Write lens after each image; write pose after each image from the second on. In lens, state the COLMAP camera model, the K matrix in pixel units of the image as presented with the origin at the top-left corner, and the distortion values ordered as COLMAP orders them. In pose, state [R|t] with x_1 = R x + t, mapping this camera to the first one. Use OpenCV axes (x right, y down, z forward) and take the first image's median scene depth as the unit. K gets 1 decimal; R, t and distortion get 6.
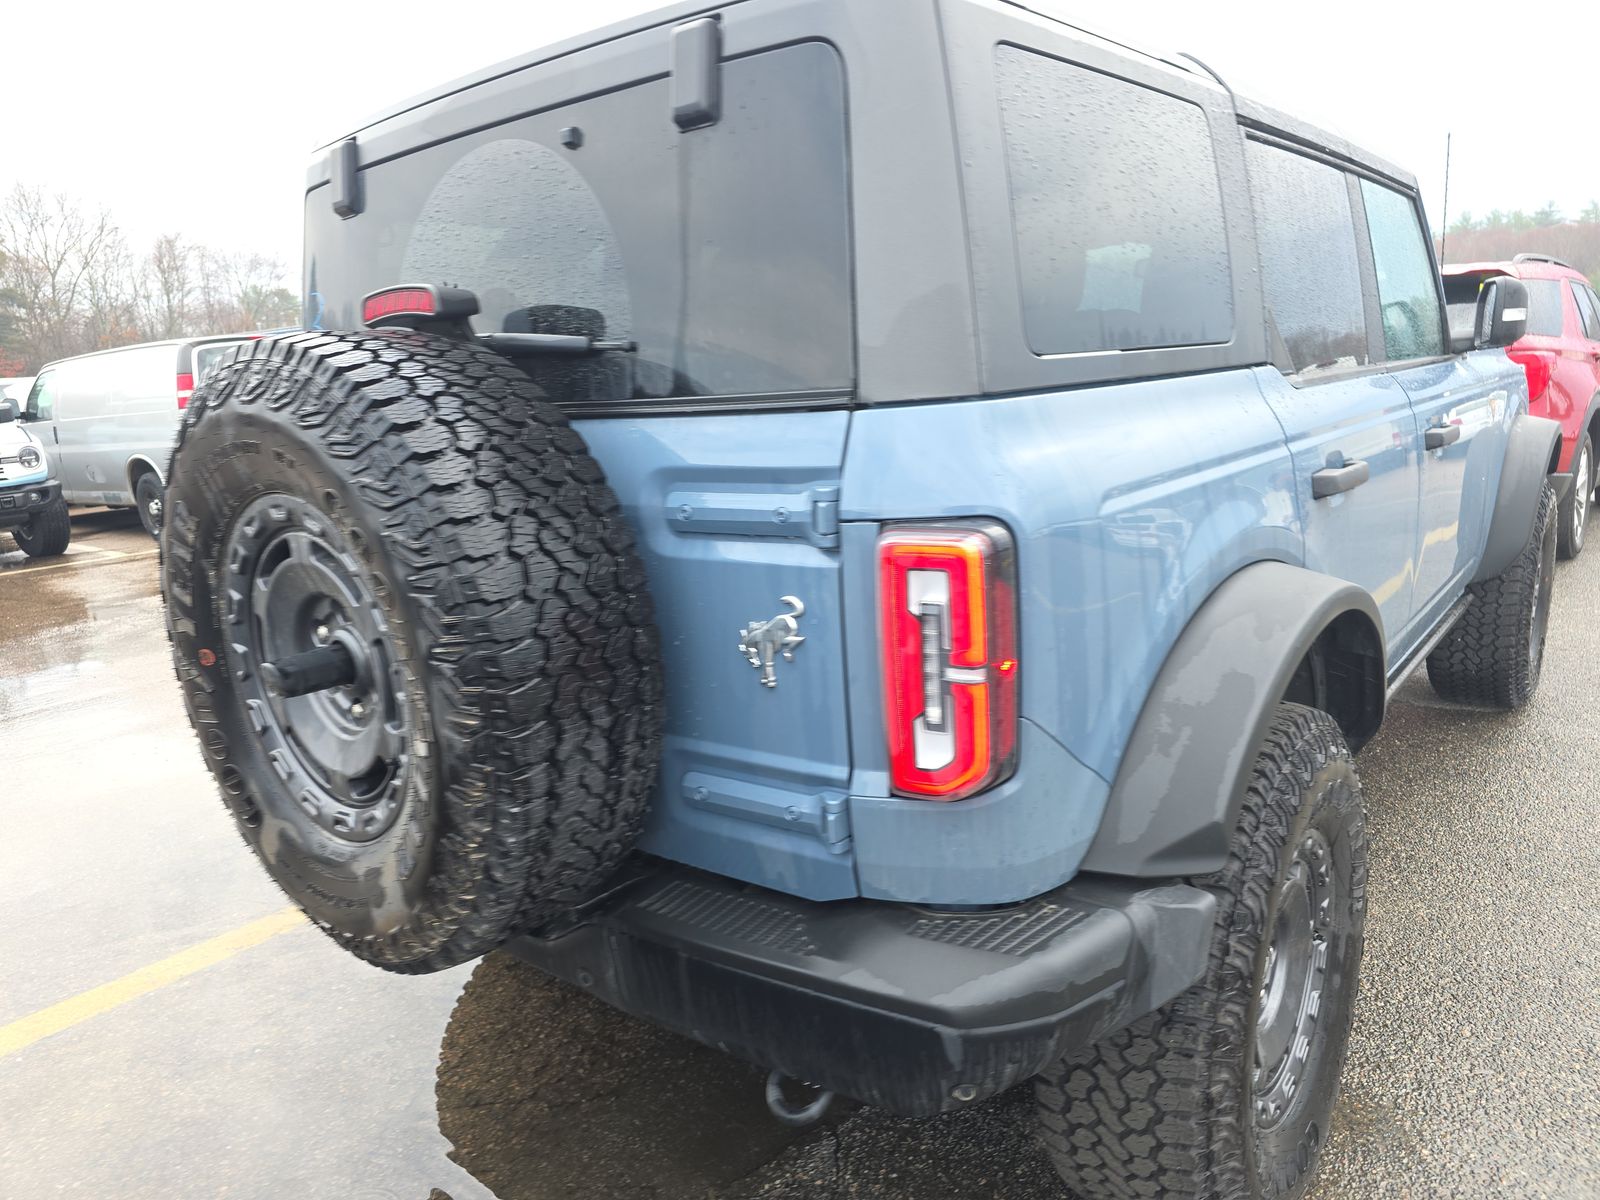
lens RADIAL K [[1065.2, 0, 796.2], [0, 1065.2, 603.4], [0, 0, 1]] dist [0.026817, -0.016209]
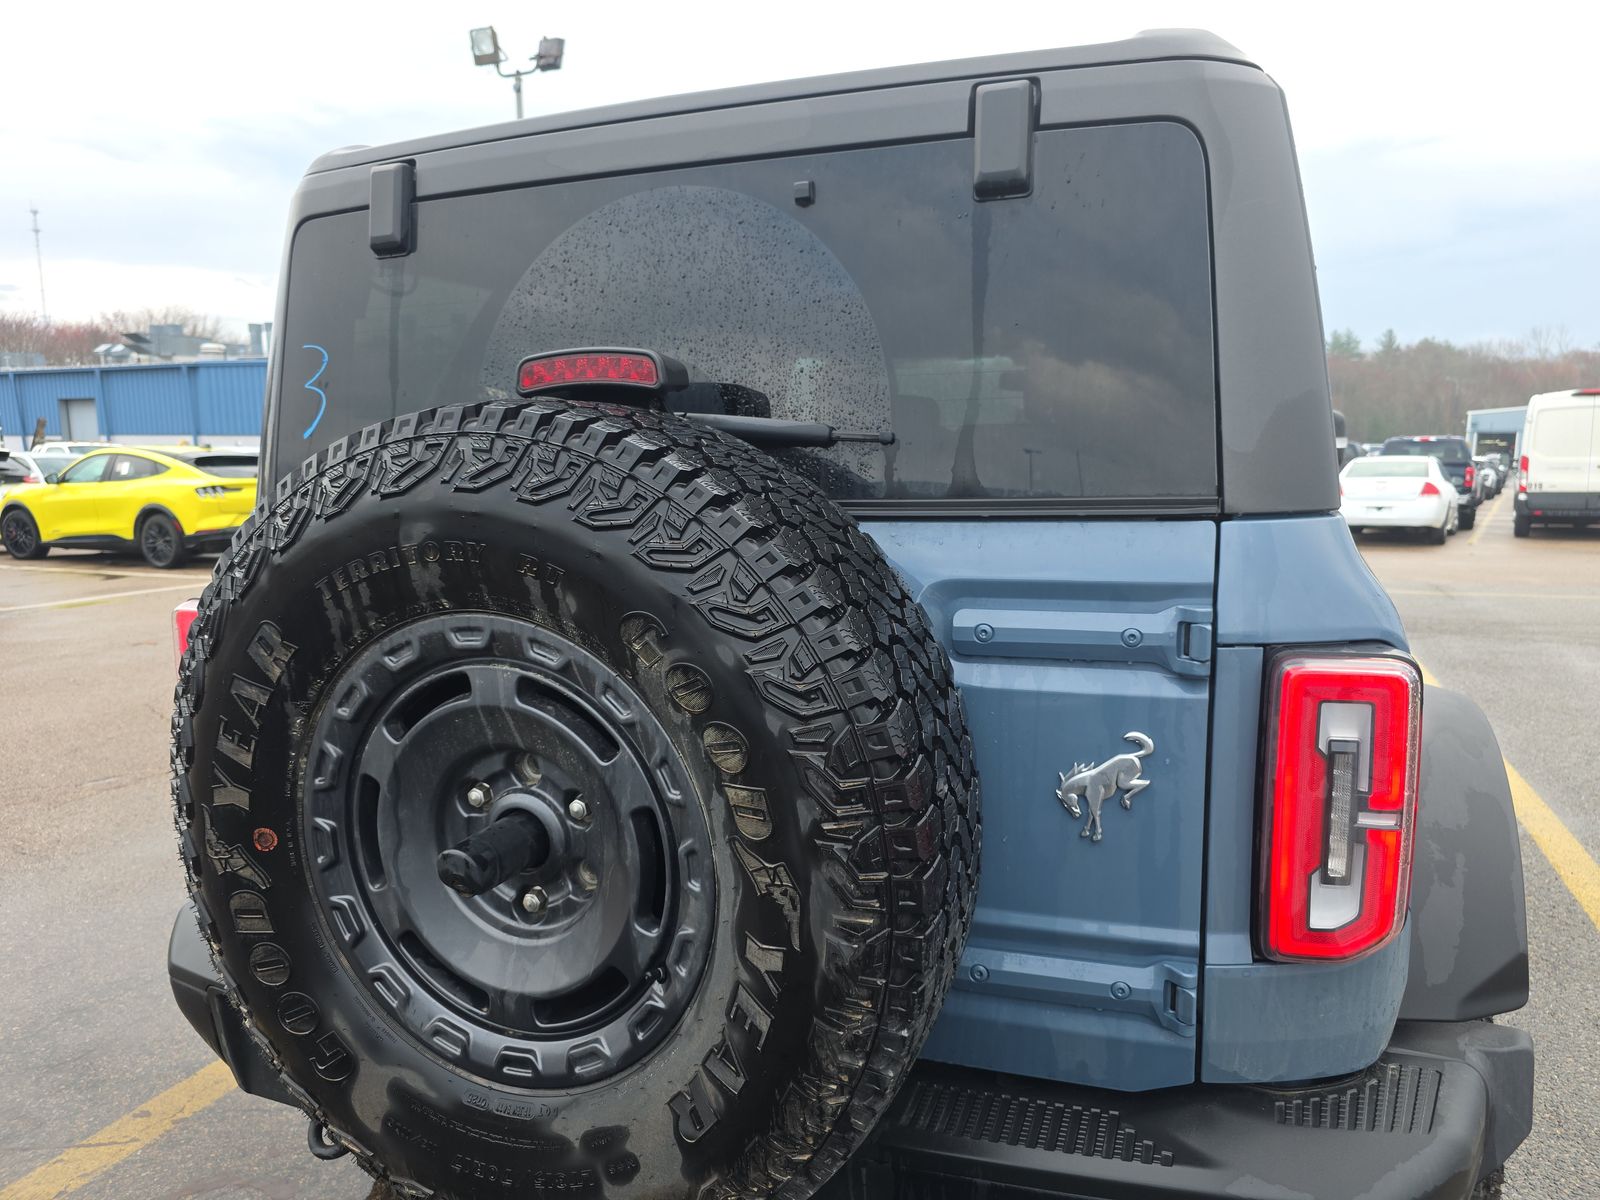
lens RADIAL K [[1065.2, 0, 801.4], [0, 1065.2, 597.5], [0, 0, 1]] dist [0.026817, -0.016209]
pose [[0.952951, 0.003236, 0.303108, -0.509193], [0.024863, 0.995739, -0.088799, -0.044003], [-0.302104, 0.092157, 0.948810, 0.247433]]
